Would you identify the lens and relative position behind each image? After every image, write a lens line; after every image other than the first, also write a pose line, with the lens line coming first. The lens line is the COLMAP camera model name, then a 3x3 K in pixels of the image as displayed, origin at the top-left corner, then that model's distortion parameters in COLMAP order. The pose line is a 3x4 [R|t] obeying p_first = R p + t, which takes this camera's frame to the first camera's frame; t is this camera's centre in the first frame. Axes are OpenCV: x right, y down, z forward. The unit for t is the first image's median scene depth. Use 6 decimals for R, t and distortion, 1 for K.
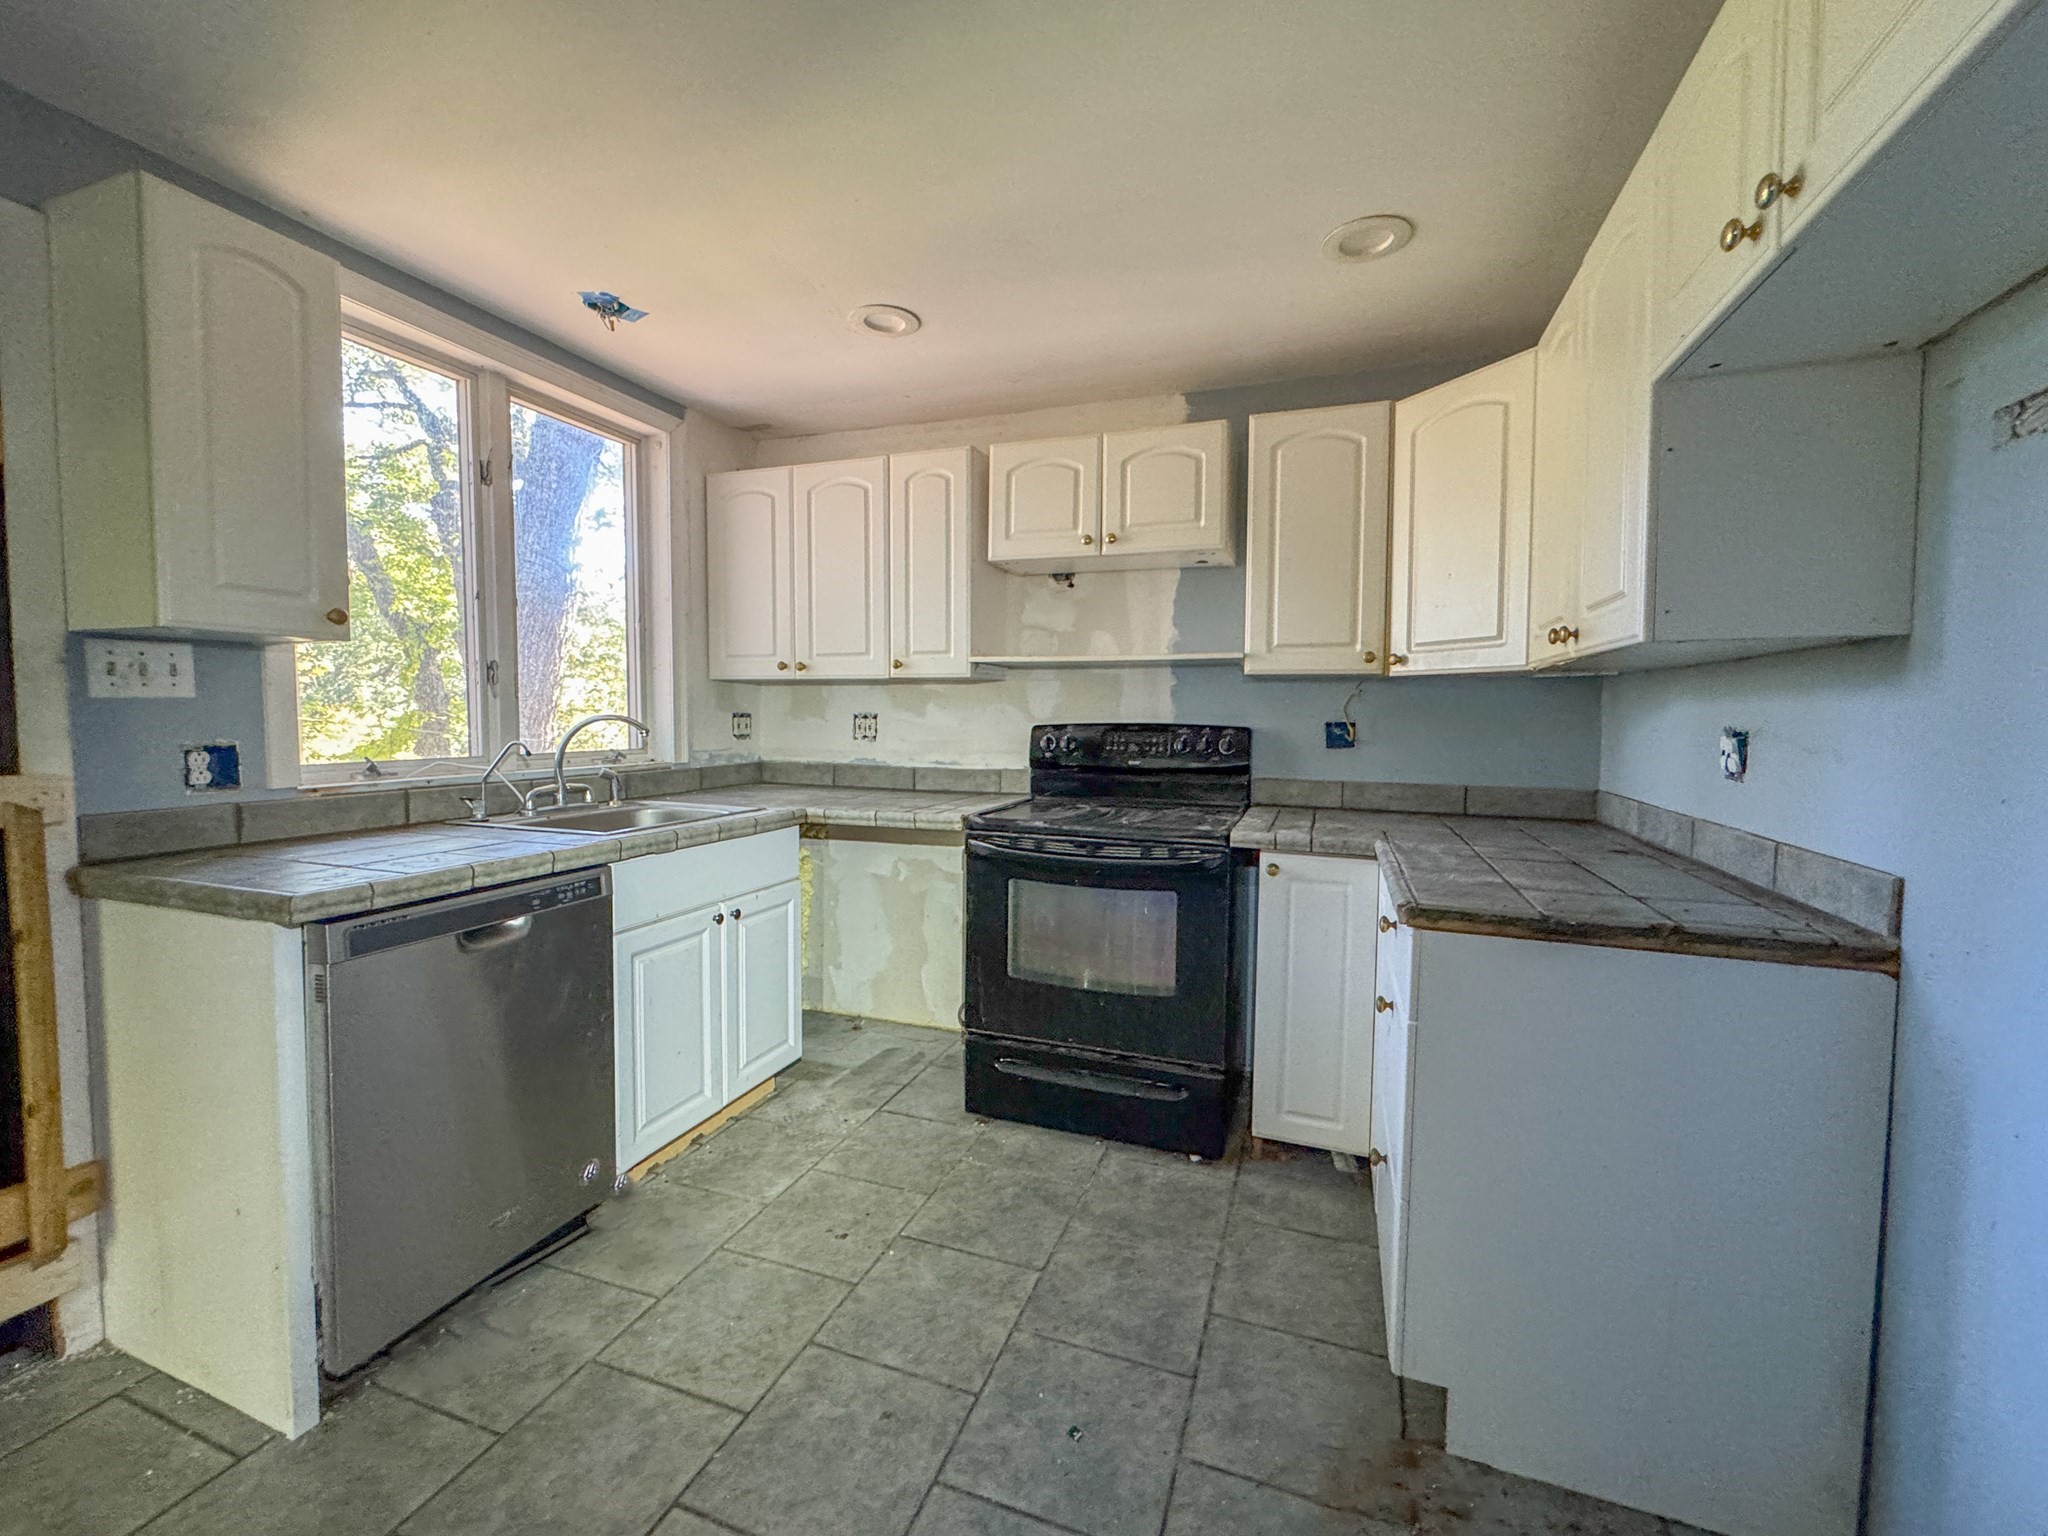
lens RADIAL K [[842.4, 0, 1024.0], [0, 842.4, 768.0], [0, 0, 1]] dist [-0.000410, 0.000154]
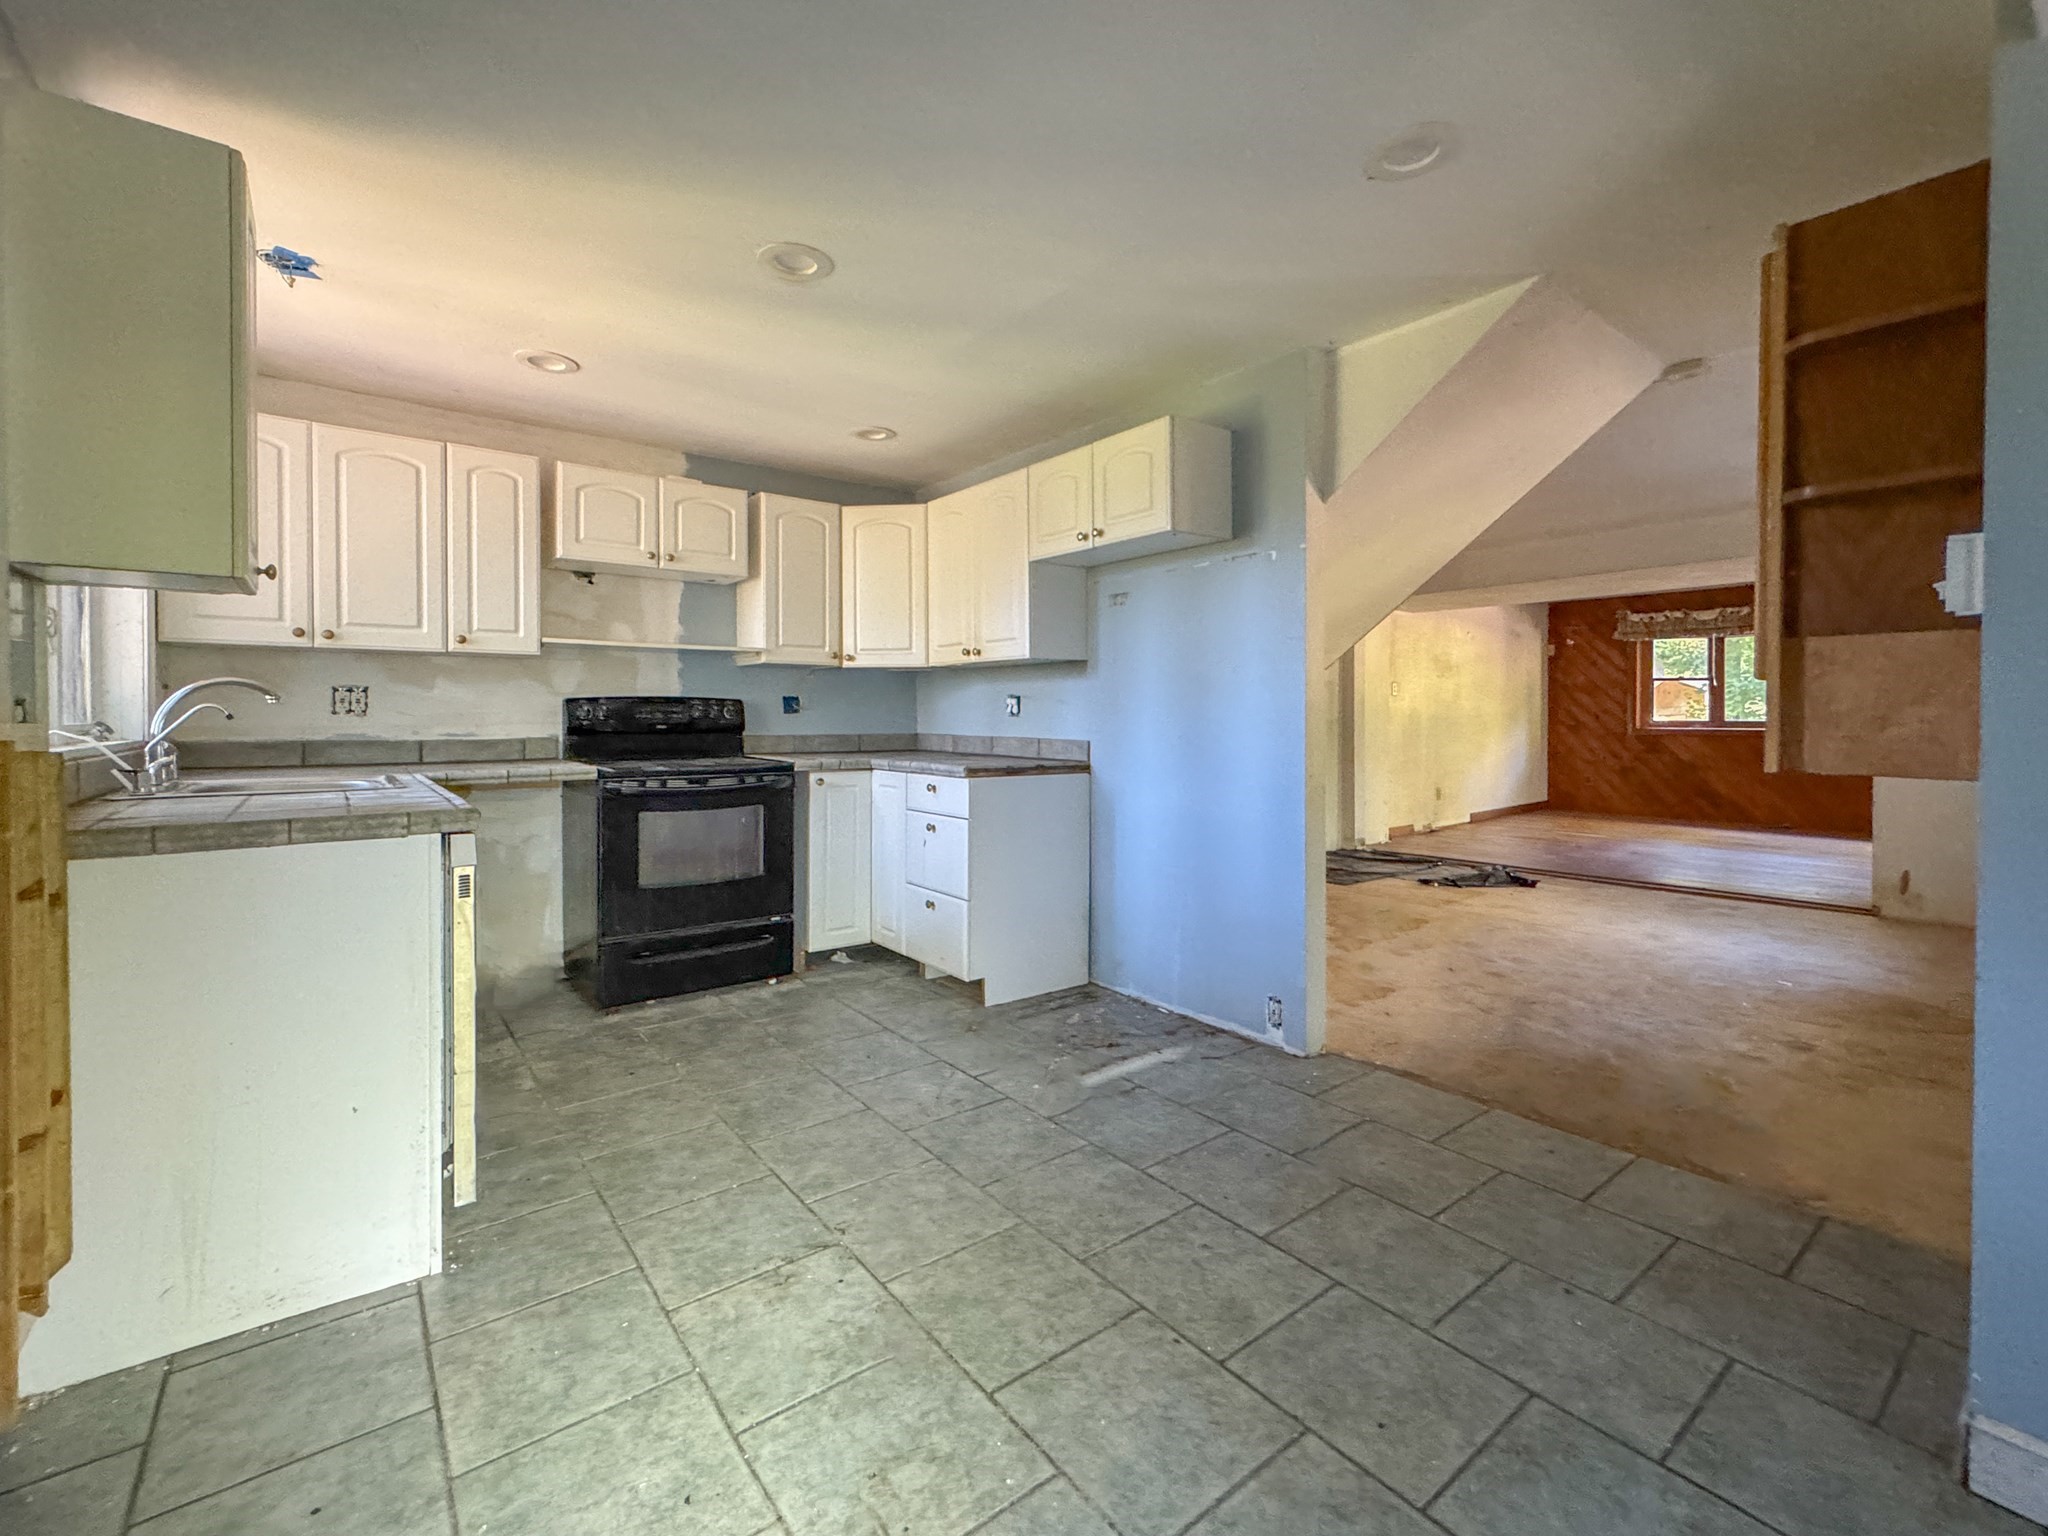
lens RADIAL K [[880.4, 0, 1024.0], [0, 880.4, 768.0], [0, 0, 1]] dist [-0.000694, 0.000194]
pose [[0.528888, -0.061101, 0.846489, -0.769005], [0.059265, 0.997629, 0.034981, 0.045769], [-0.846620, 0.031666, 0.531256, -0.207904]]
